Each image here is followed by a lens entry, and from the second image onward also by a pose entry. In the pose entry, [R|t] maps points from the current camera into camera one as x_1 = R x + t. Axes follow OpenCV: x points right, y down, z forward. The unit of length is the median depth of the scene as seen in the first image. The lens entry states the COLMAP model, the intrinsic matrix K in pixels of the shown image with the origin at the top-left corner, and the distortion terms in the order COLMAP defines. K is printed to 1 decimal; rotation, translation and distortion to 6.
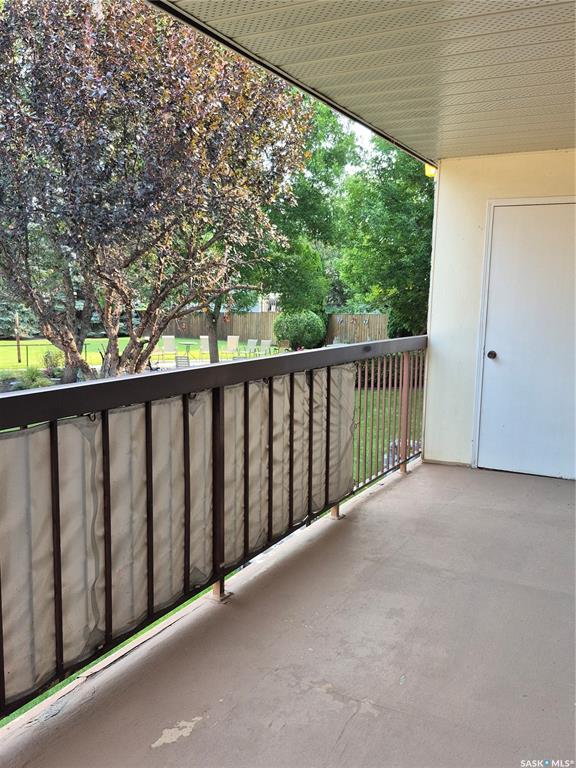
lens RADIAL K [[706.9, 0, 284.6], [0, 706.9, 387.6], [0, 0, 1]] dist [0.134950, -0.214665]
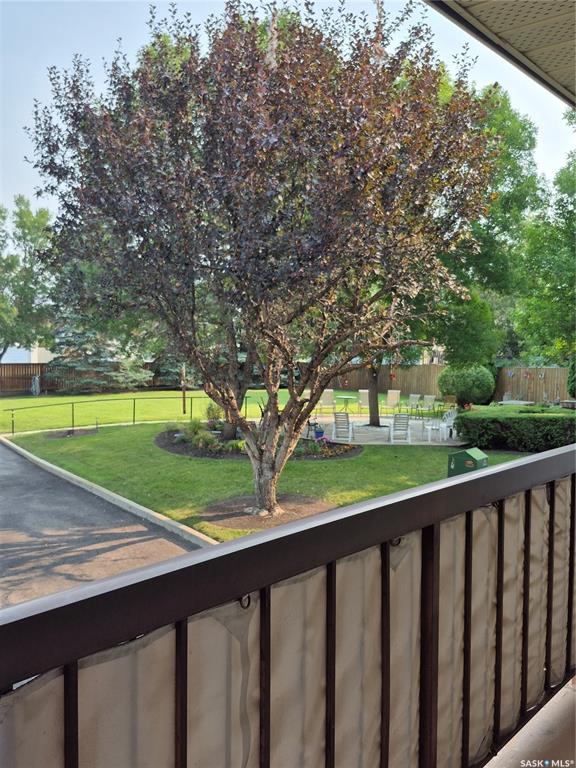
lens RADIAL K [[706.9, 0, 284.6], [0, 706.9, 387.6], [0, 0, 1]] dist [0.134950, -0.214665]
pose [[0.976258, 0.014982, -0.216092, -0.025383], [-0.029878, 0.997384, -0.065829, -0.022994], [0.214540, 0.070722, 0.974151, 0.094197]]
